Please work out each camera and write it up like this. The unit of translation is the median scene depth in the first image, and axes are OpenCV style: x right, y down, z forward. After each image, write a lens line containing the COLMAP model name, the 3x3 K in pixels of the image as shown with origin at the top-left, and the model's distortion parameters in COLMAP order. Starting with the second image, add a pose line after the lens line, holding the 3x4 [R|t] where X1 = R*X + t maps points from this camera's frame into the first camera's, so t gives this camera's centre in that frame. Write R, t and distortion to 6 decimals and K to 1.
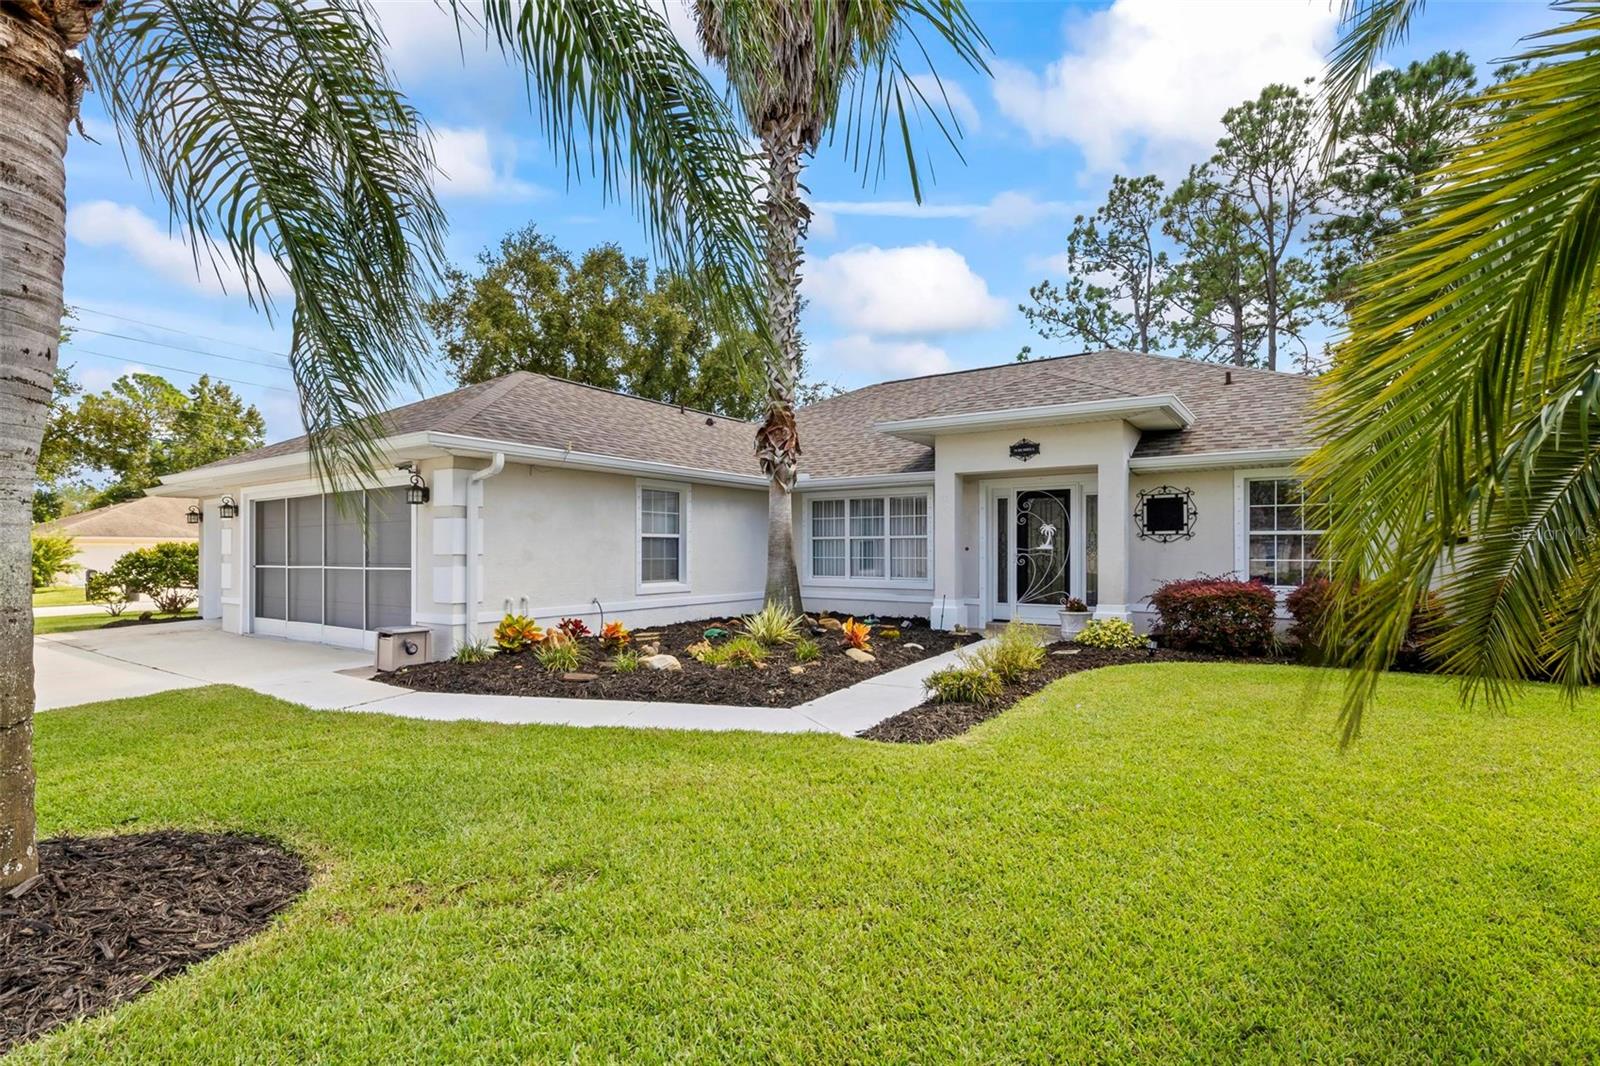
lens RADIAL K [[745.7, 0, 798.3], [0, 745.7, 544.9], [0, 0, 1]] dist [-0.004649, 0.000333]
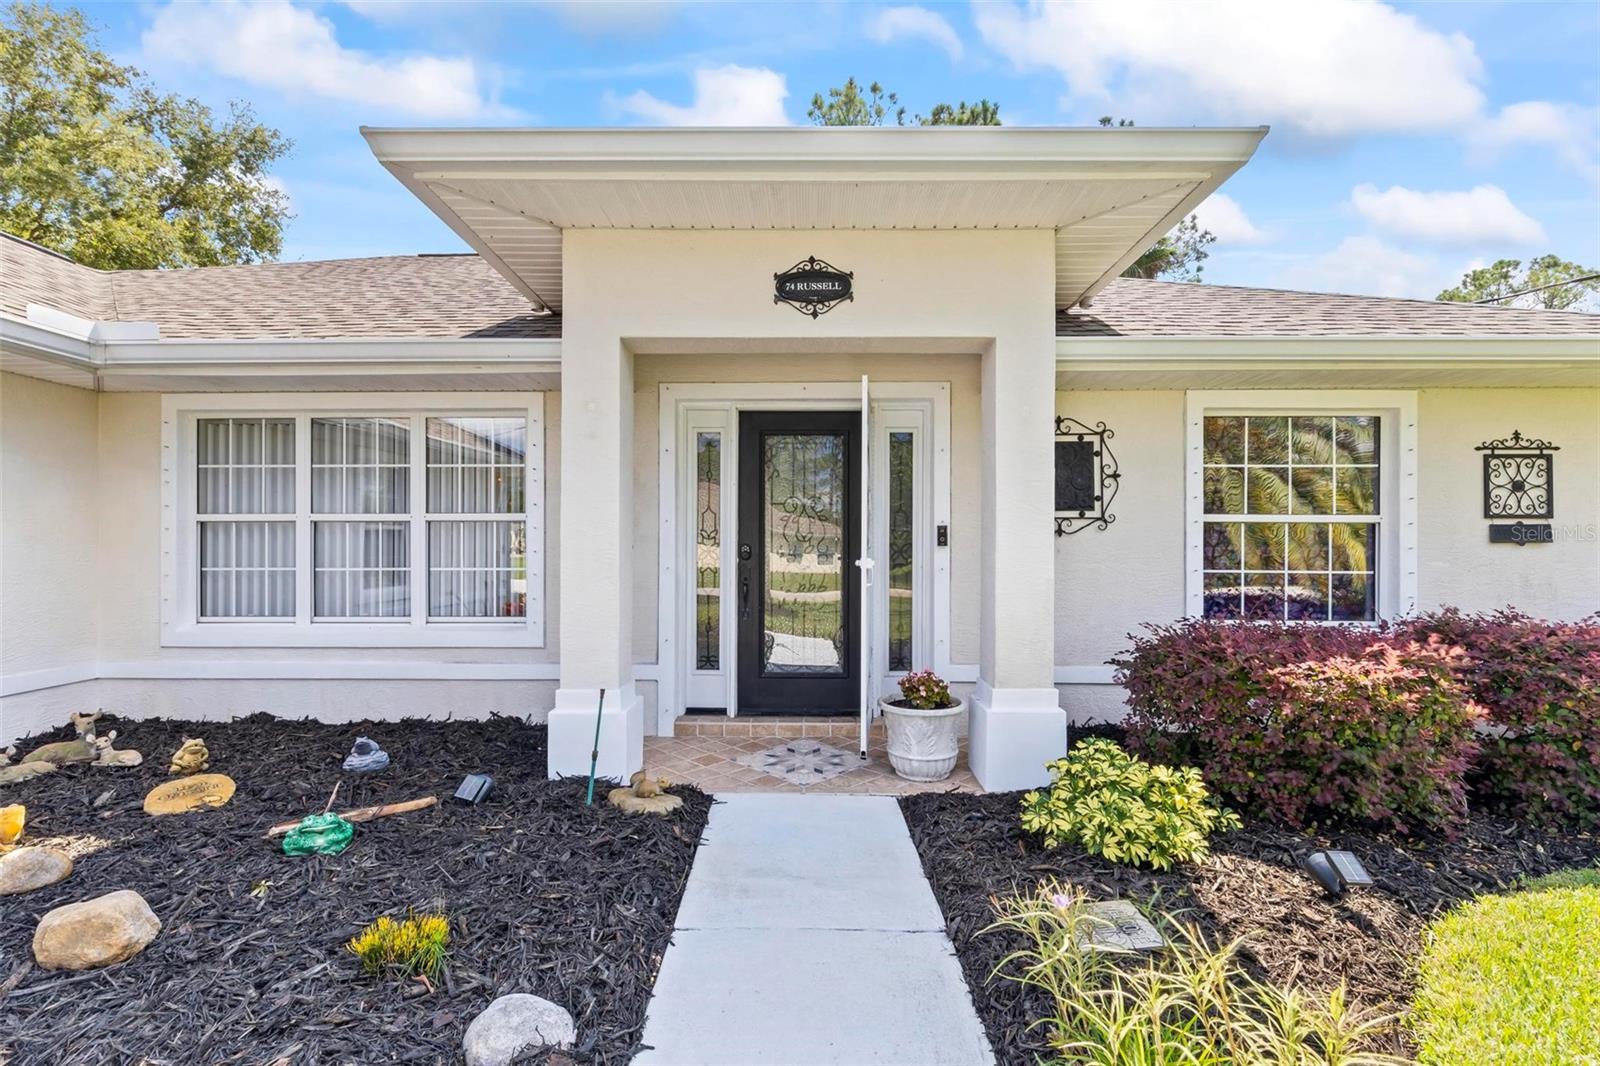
lens RADIAL K [[724.2, 0, 784.6], [0, 724.2, 539.0], [0, 0, 1]] dist [0.013245, -0.000126]
pose [[0.845153, 0.007668, 0.534469, 0.092036], [-0.005216, 0.999968, -0.006098, 0.002883], [-0.534498, 0.002365, 0.845166, 0.679014]]
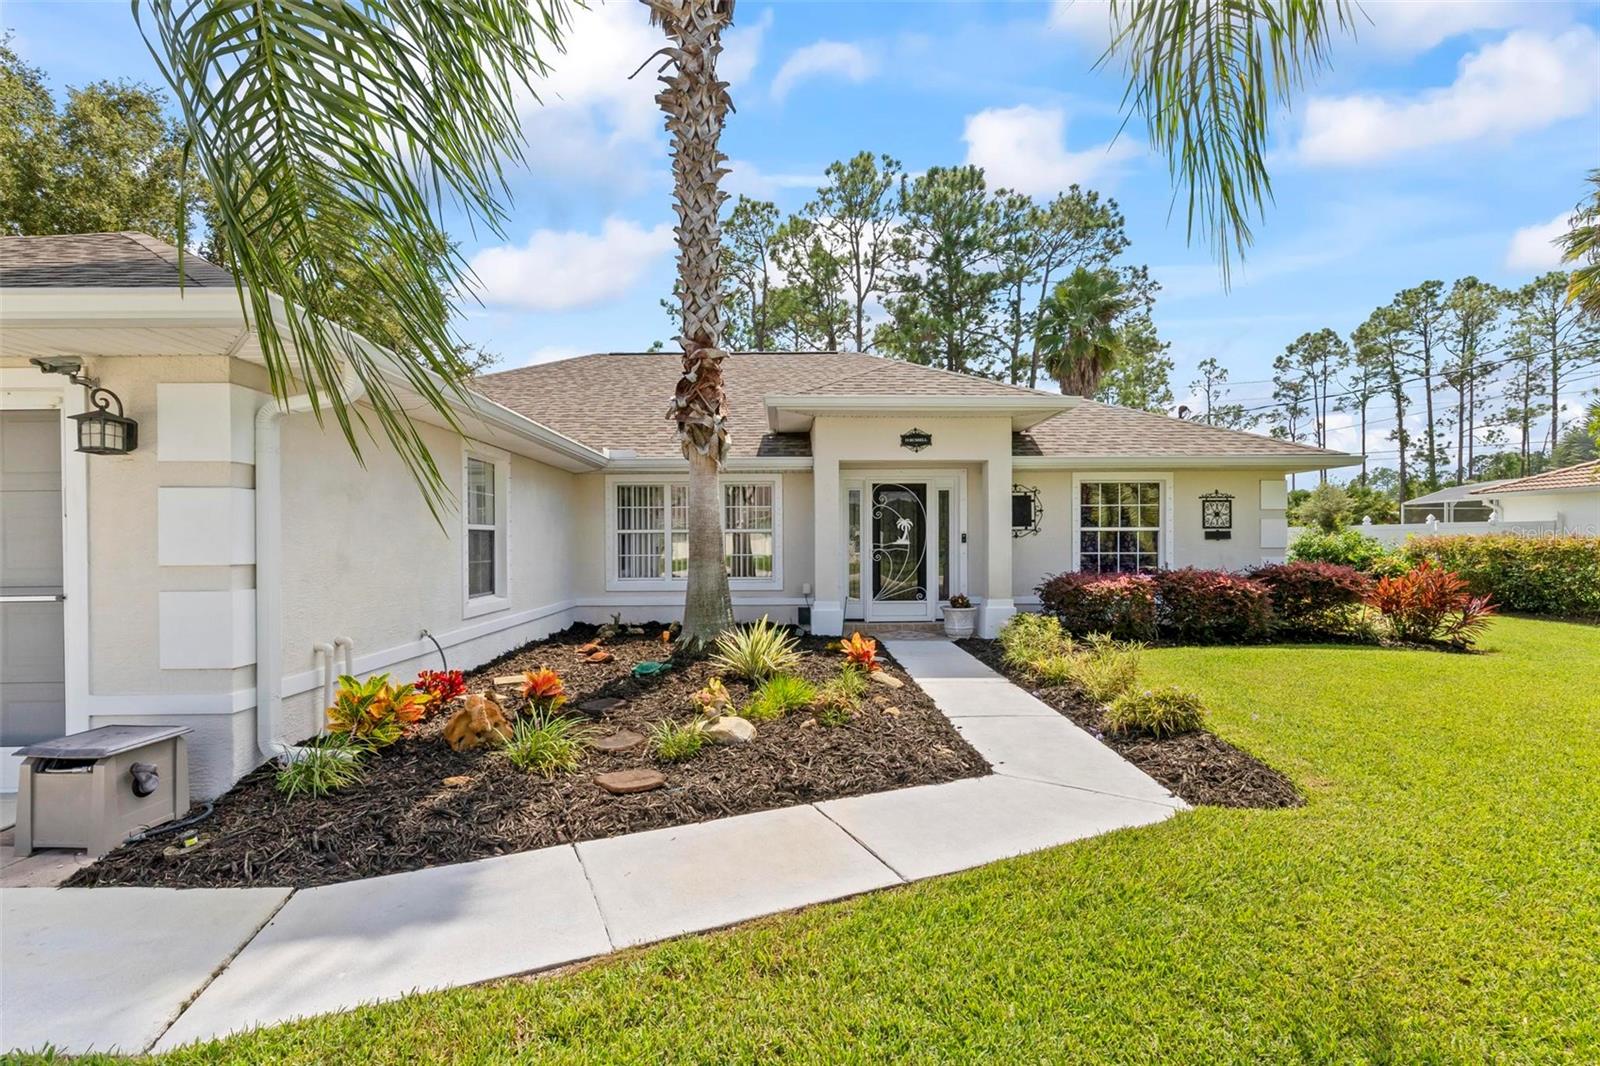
lens RADIAL K [[724.2, 0, 801.8], [0, 724.2, 538.0], [0, 0, 1]] dist [0.013245, -0.000126]
pose [[0.823408, -0.001092, 0.567449, -0.330723], [0.001773, 0.999998, -0.000648, -0.002418], [-0.567447, 0.001539, 0.823409, 0.316026]]
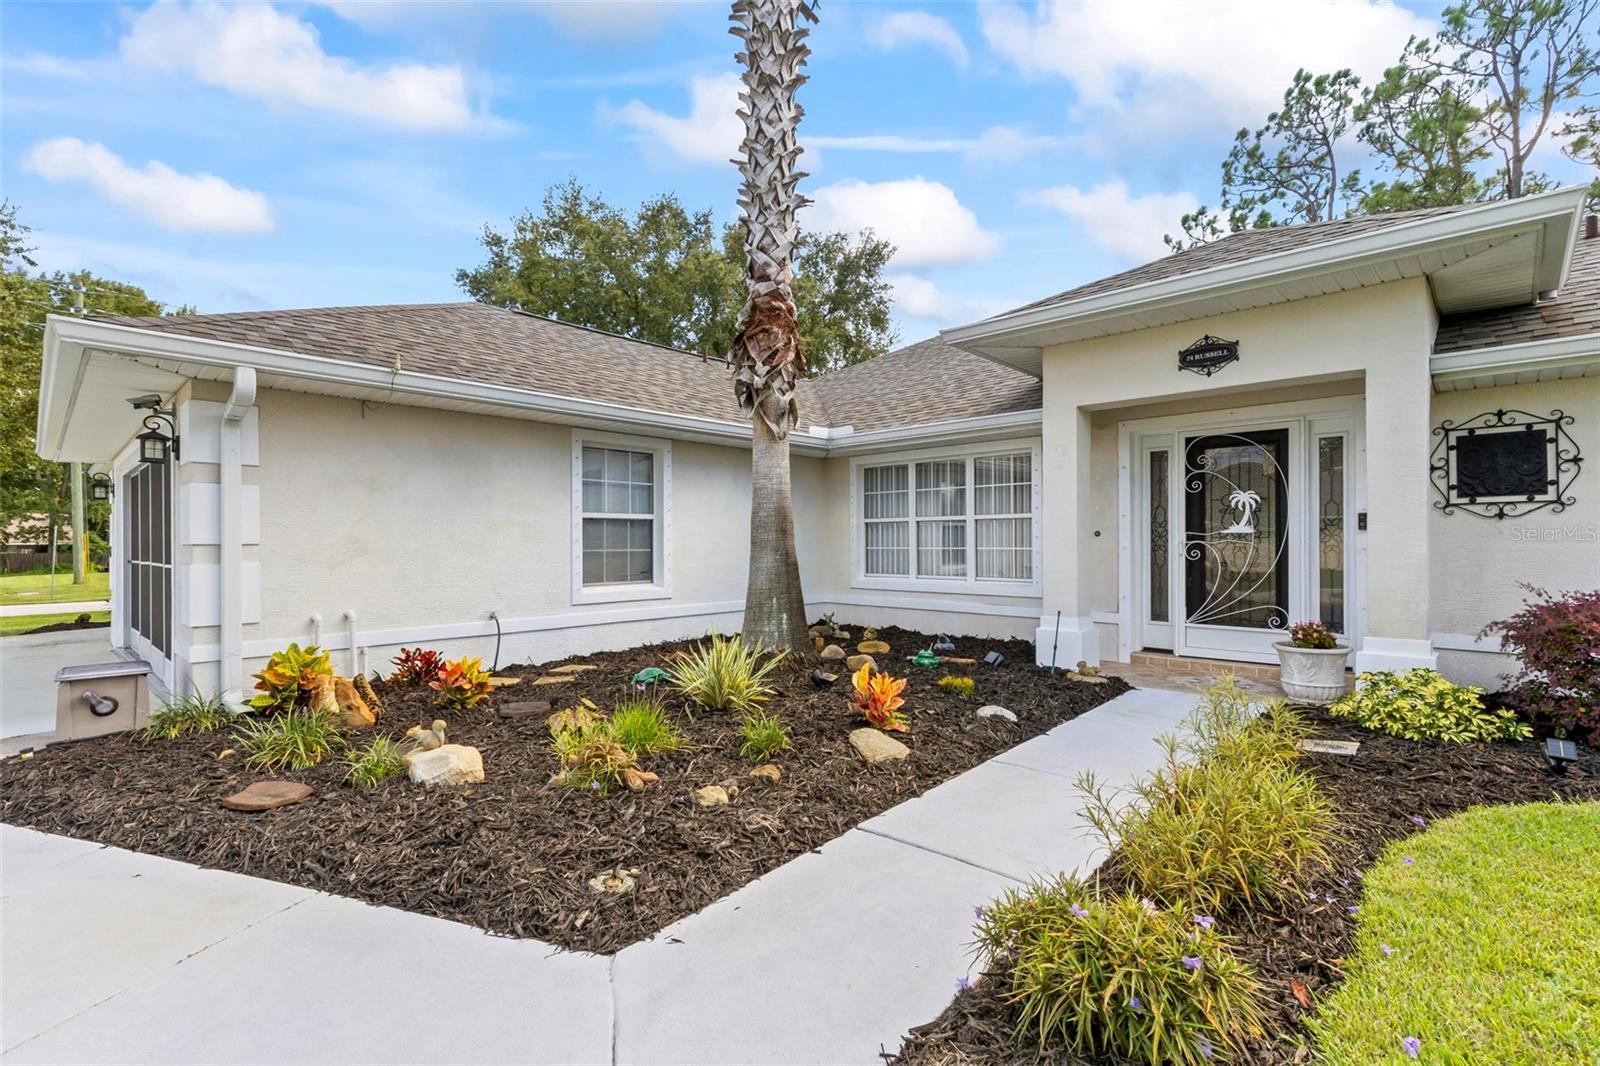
lens RADIAL K [[724.2, 0, 784.4], [0, 724.2, 548.2], [0, 0, 1]] dist [0.013245, -0.000126]
pose [[0.984556, -0.002168, -0.175057, 0.082056], [0.004931, 0.999870, 0.015351, 0.007421], [0.175001, -0.015977, 0.984439, 0.392100]]
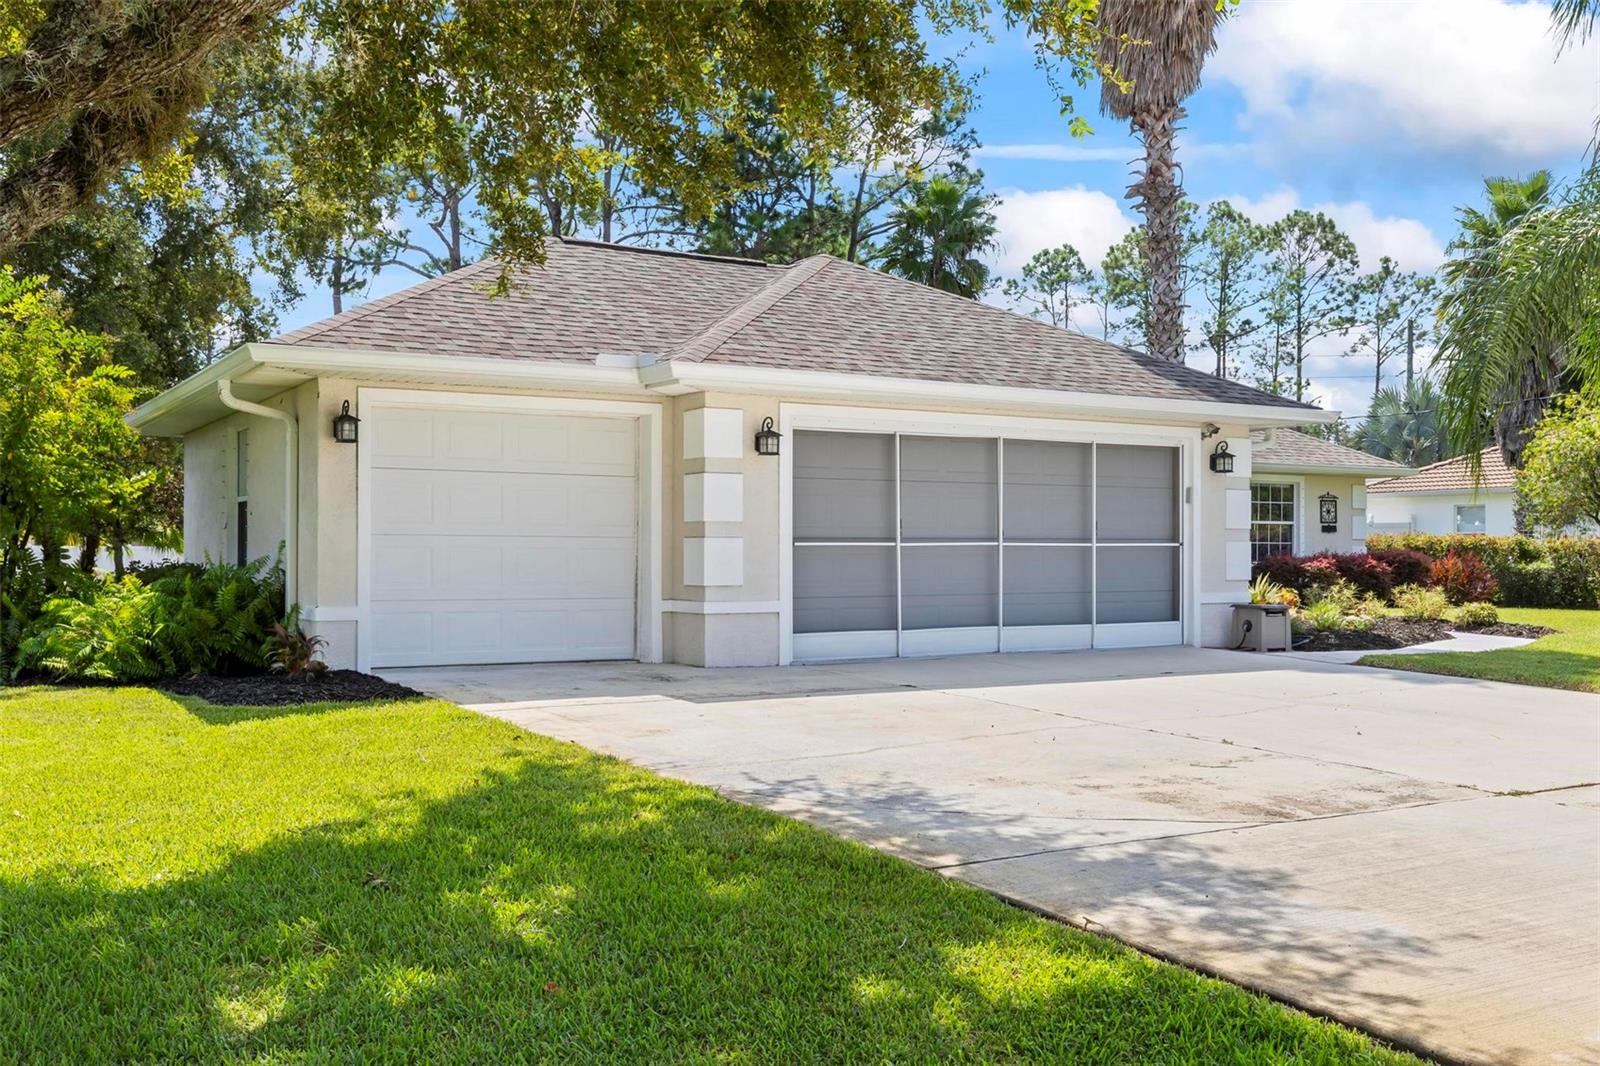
lens RADIAL K [[1415.2, 0, 810.1], [0, 1415.2, 548.6], [0, 0, 1]] dist [0.002964, 0.004568]
pose [[0.447737, 0.001500, 0.894164, -1.832898], [-0.009620, 0.999949, 0.003140, 0.028935], [-0.894114, -0.010008, 0.447728, 0.528762]]
